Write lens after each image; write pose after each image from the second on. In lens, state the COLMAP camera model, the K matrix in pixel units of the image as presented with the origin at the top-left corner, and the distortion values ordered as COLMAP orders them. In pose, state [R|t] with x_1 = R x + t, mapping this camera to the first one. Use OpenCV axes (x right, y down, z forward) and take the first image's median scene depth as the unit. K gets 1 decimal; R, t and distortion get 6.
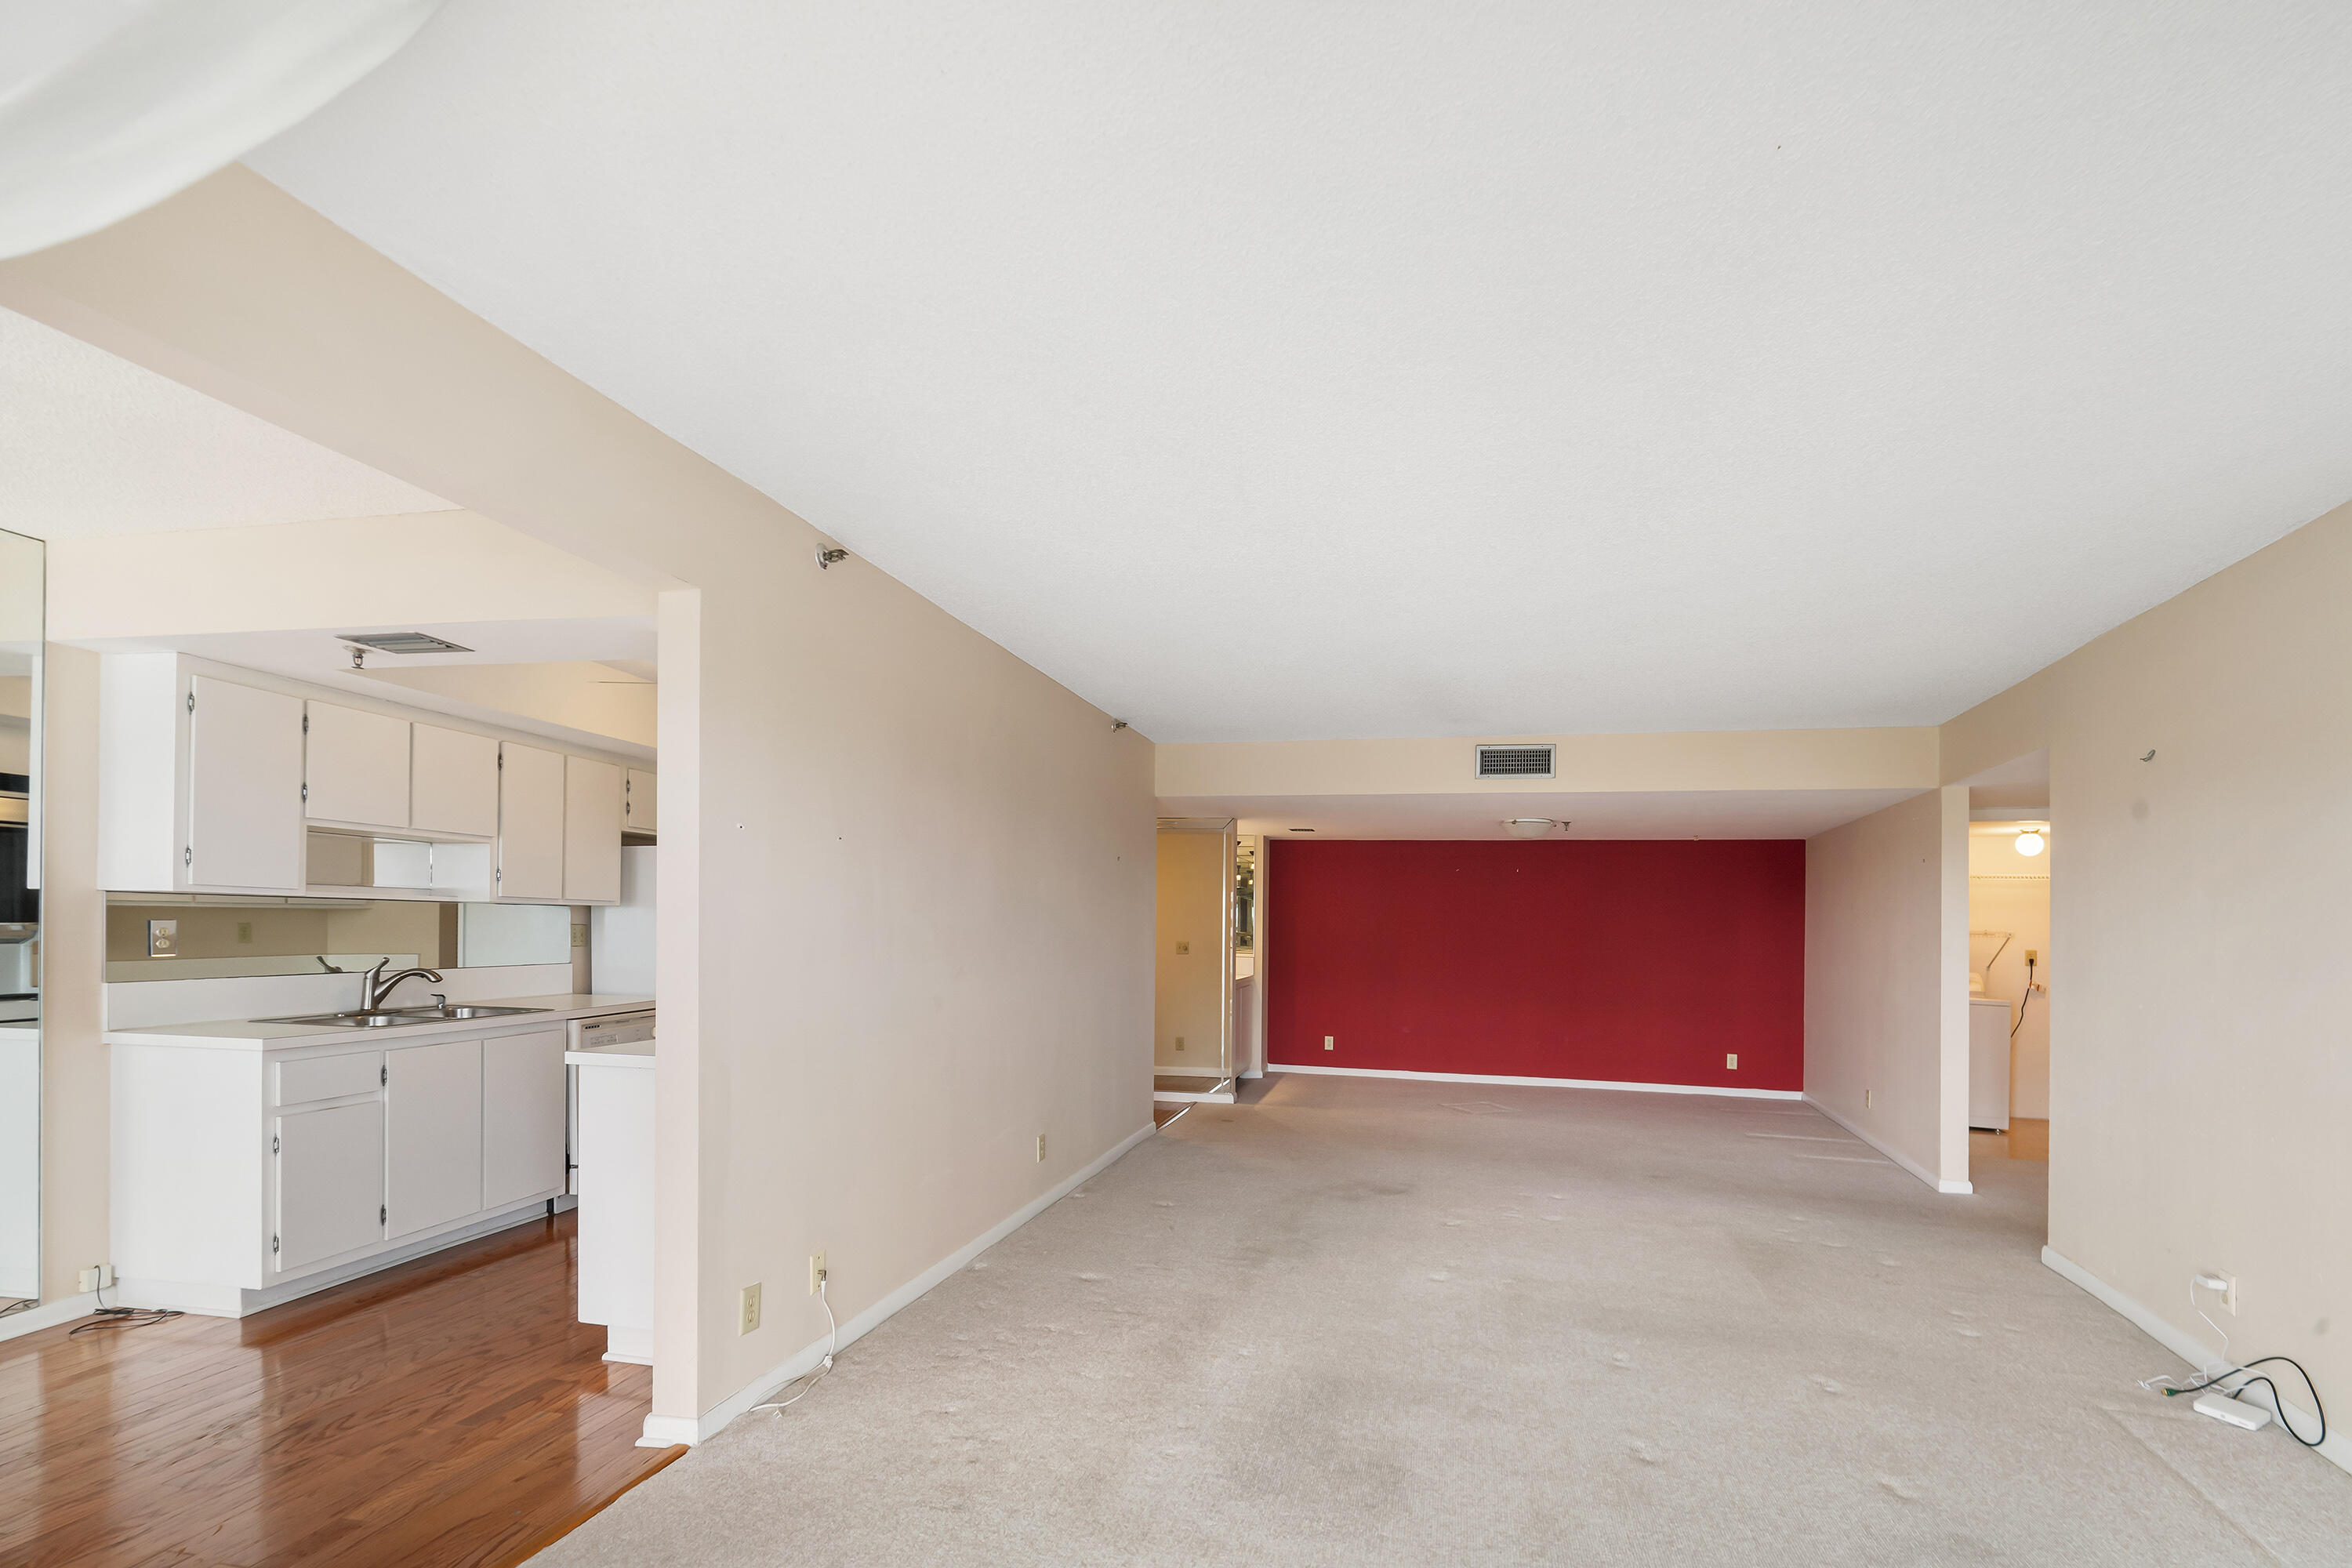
lens RADIAL K [[1005.0, 0, 1185.5], [0, 1005.0, 939.5], [0, 0, 1]] dist [-0.003417, 0.000338]
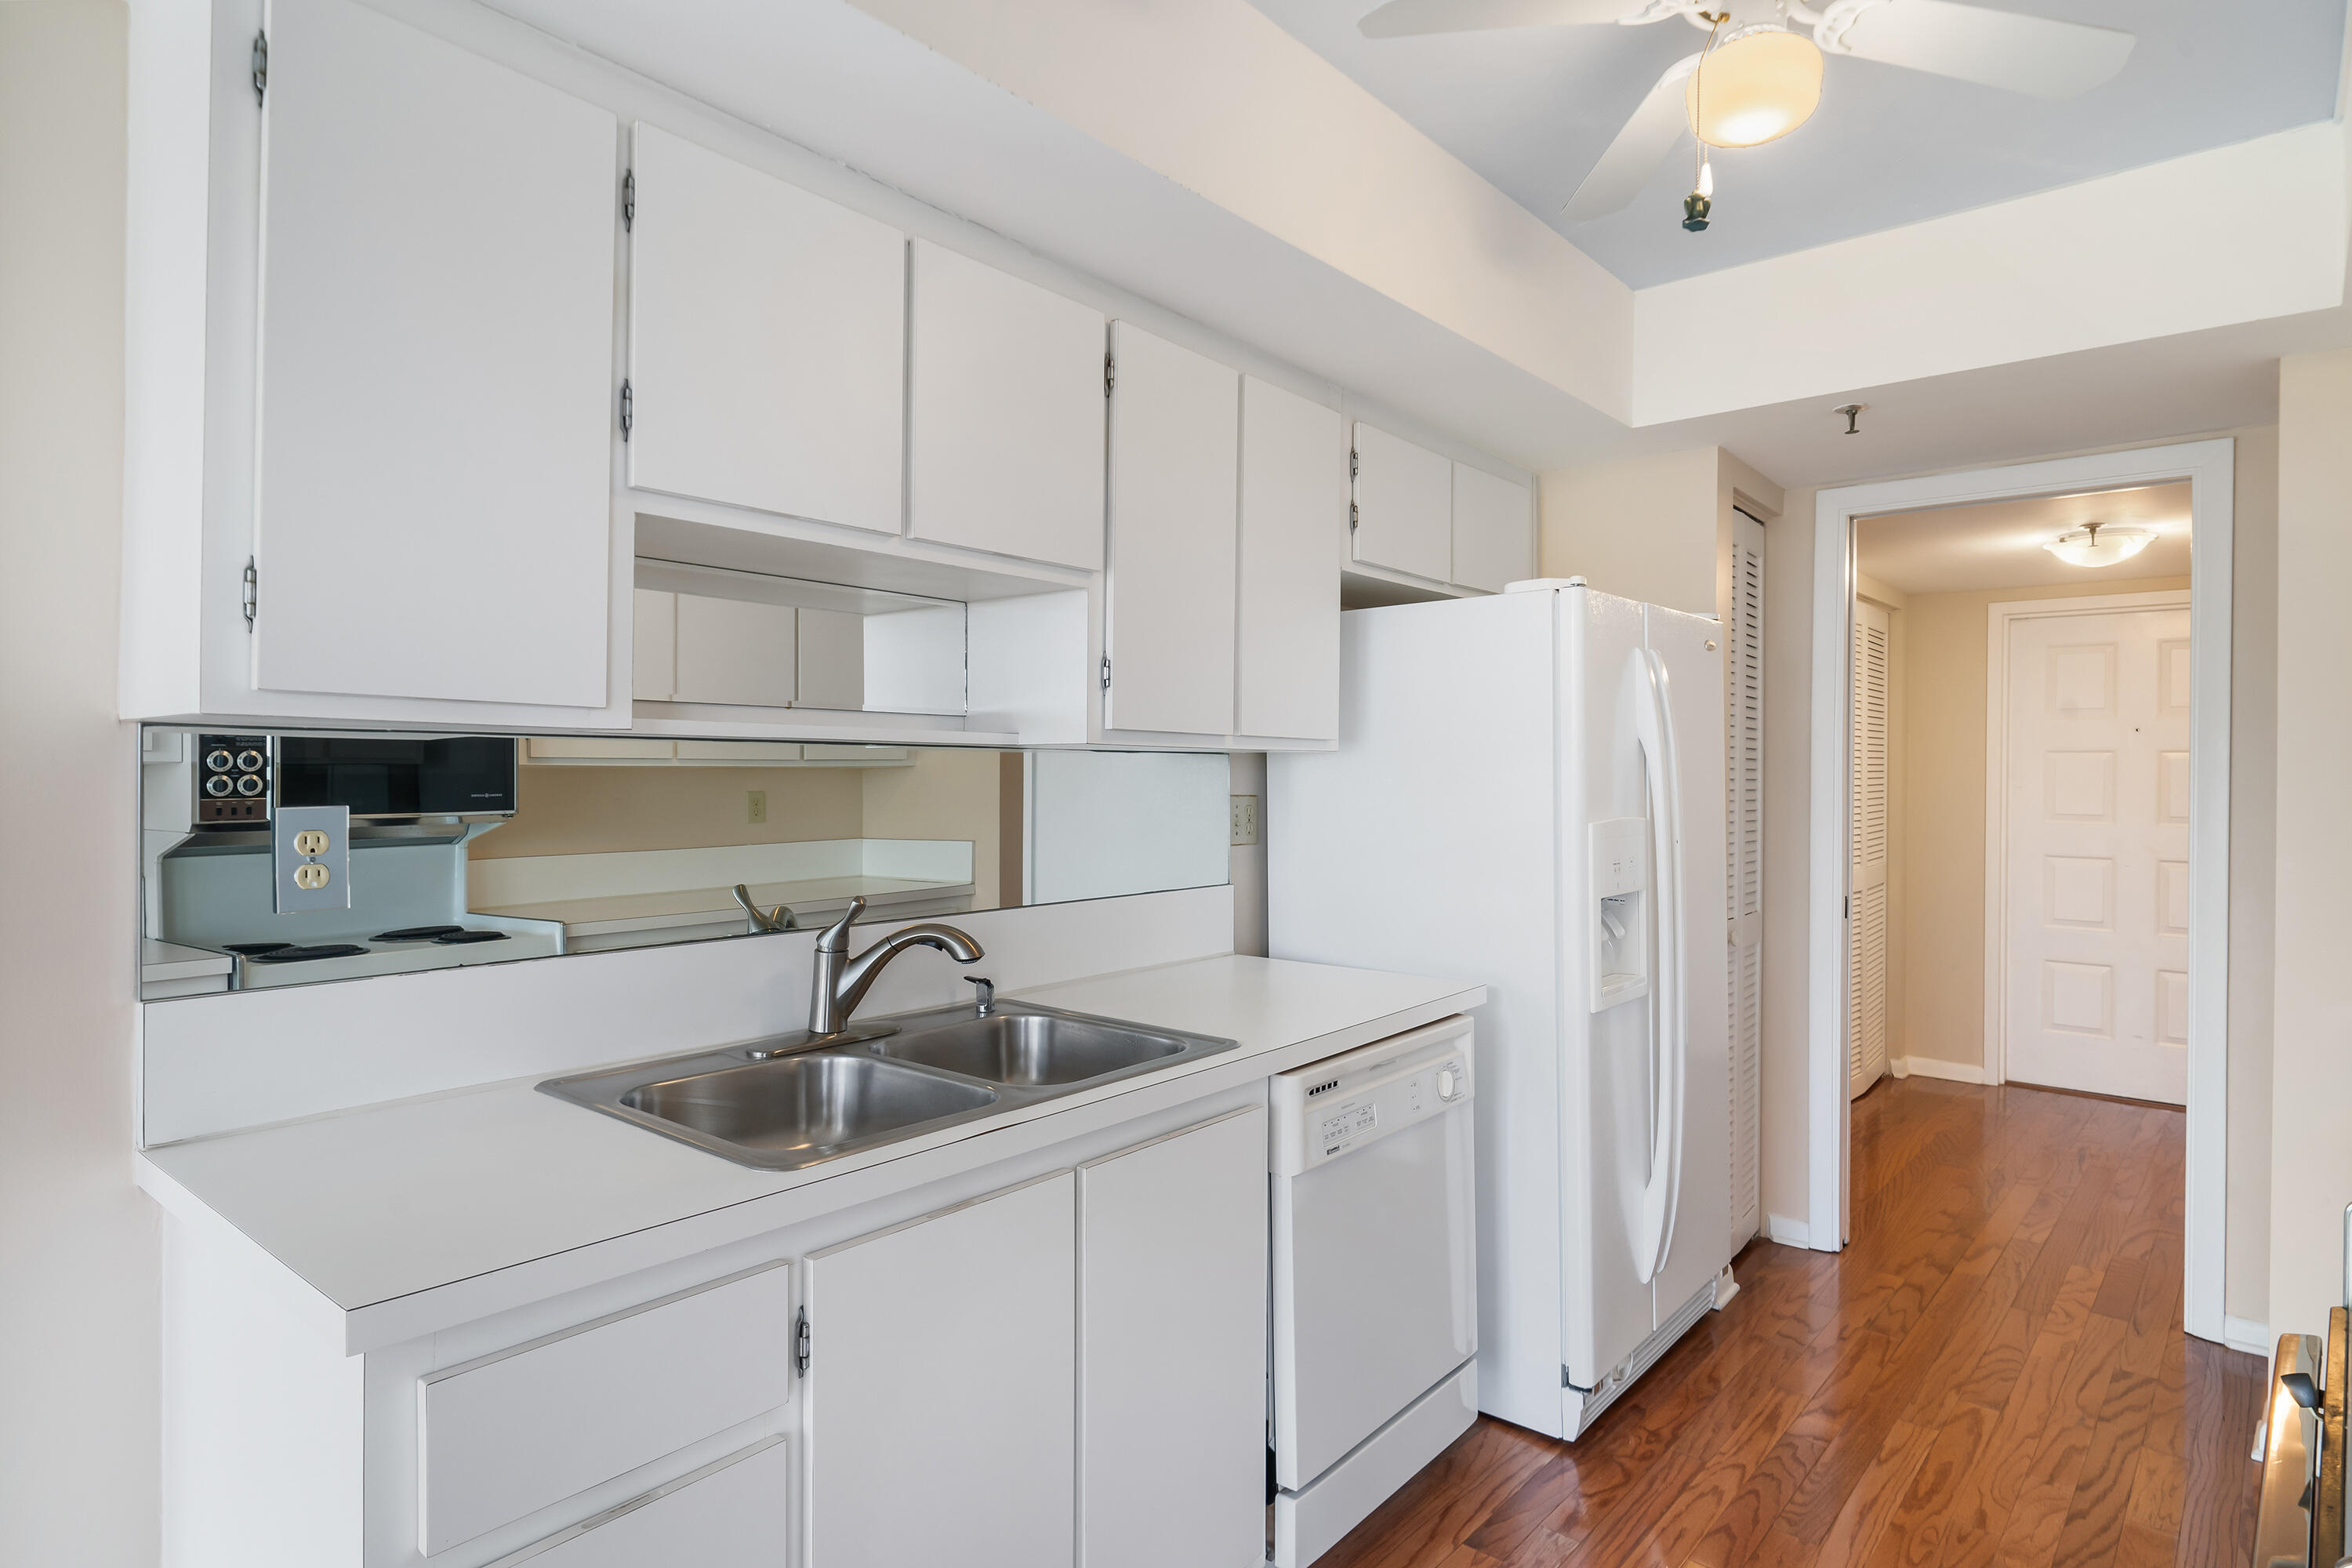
lens RADIAL K [[1278.4, 0, 1178.6], [0, 1278.4, 780.8], [0, 0, 1]] dist [-0.000562, 0.001904]
pose [[0.871699, -0.007053, -0.489992, -0.457421], [0.001197, 0.999924, -0.012264, -0.018848], [0.490041, 0.010104, 0.871641, 0.639147]]
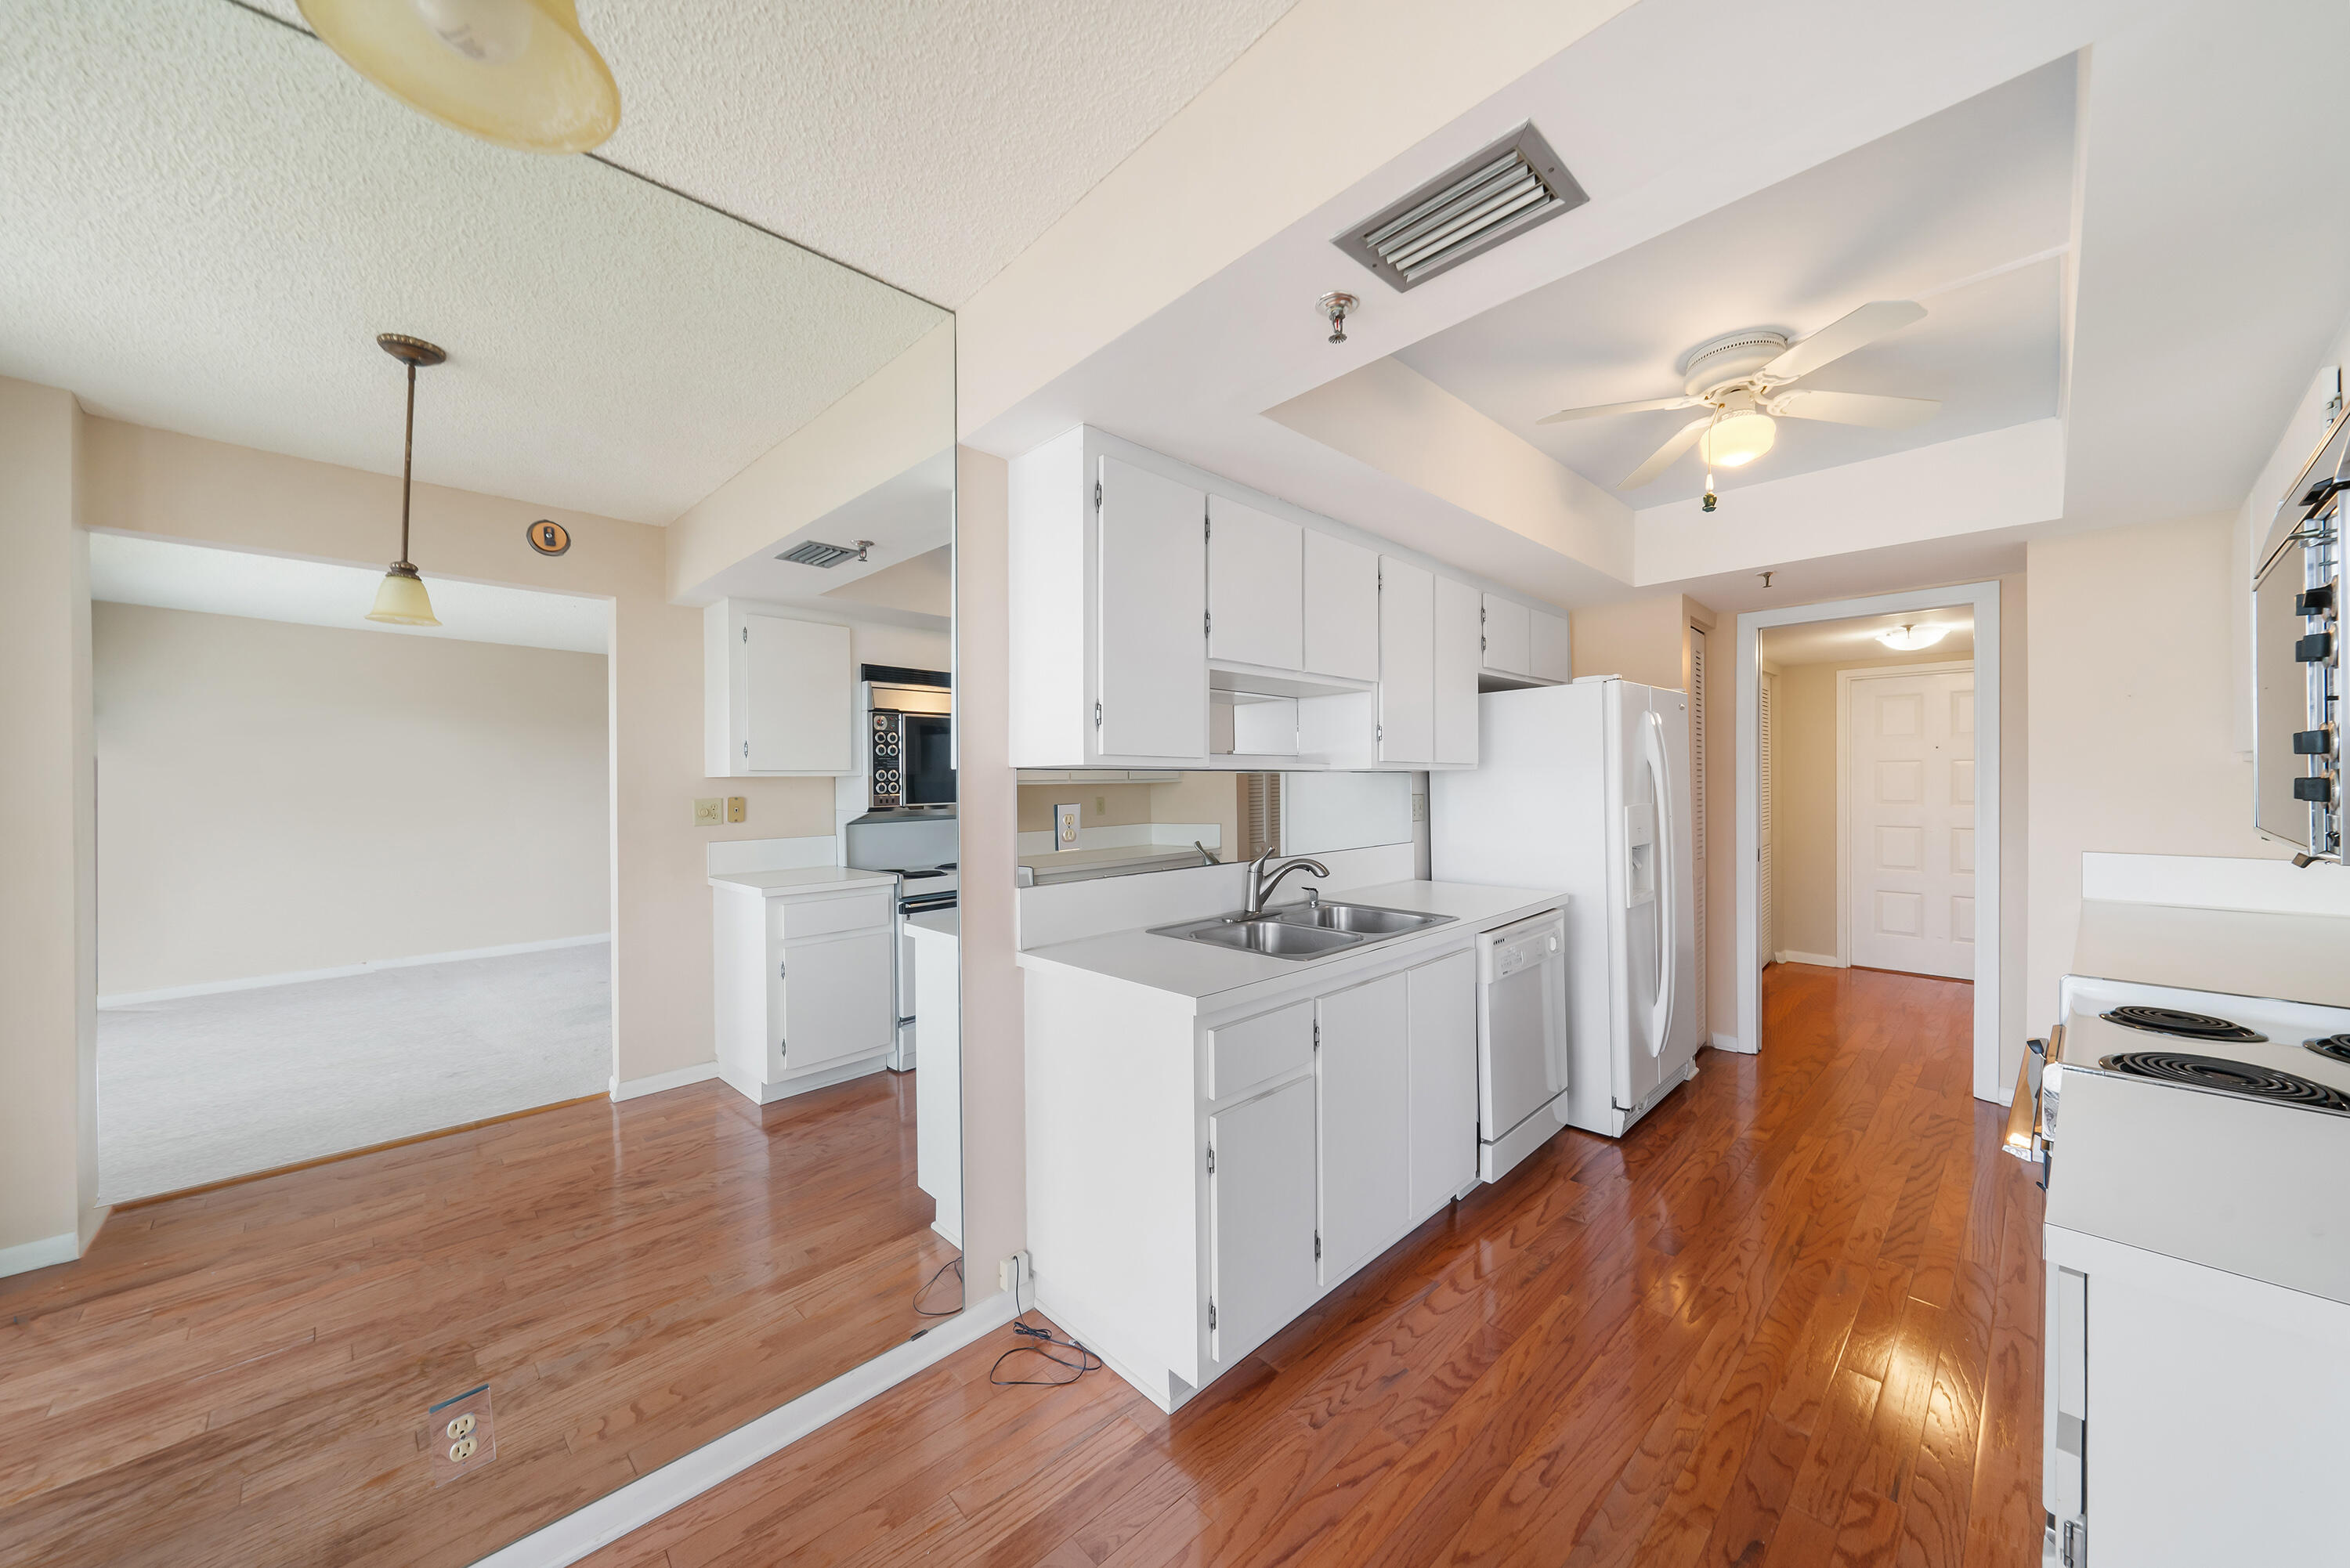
lens RADIAL K [[808.8, 0, 1184.2], [0, 808.8, 792.7], [0, 0, 1]] dist [-0.005457, 0.000076]
pose [[0.815132, -0.017253, -0.579018, -0.489500], [0.015235, 0.999849, -0.008345, -0.018008], [0.579075, -0.002019, 0.815272, 0.452906]]
